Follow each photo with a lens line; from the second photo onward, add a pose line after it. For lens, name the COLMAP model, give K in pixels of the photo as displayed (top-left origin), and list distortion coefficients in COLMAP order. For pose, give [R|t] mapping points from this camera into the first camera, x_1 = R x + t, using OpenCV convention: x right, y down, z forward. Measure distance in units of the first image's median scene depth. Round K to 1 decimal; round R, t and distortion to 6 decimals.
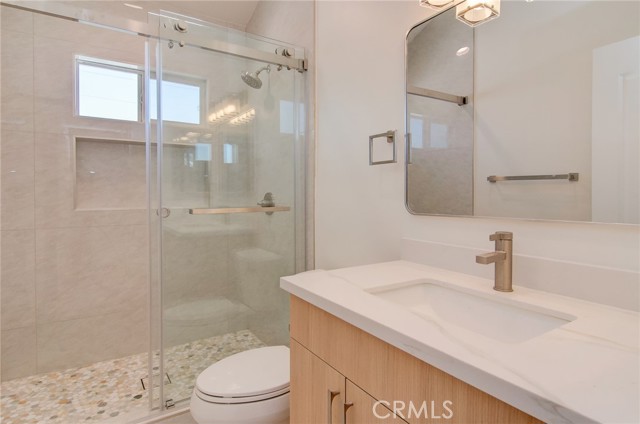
lens RADIAL K [[287.3, 0, 320.0], [0, 287.3, 212.0], [0, 0, 1]] dist [-0.022525, -0.000092]
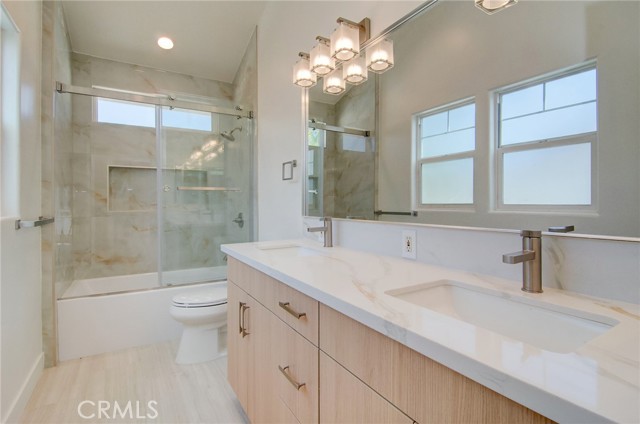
lens RADIAL K [[313.9, 0, 332.6], [0, 313.9, 210.4], [0, 0, 1]] dist [-0.001120, -0.000881]
pose [[0.997793, -0.022043, -0.062638, 0.102087], [0.021451, 0.999719, -0.010103, 0.005909], [0.062844, 0.008737, 0.997985, -0.139520]]
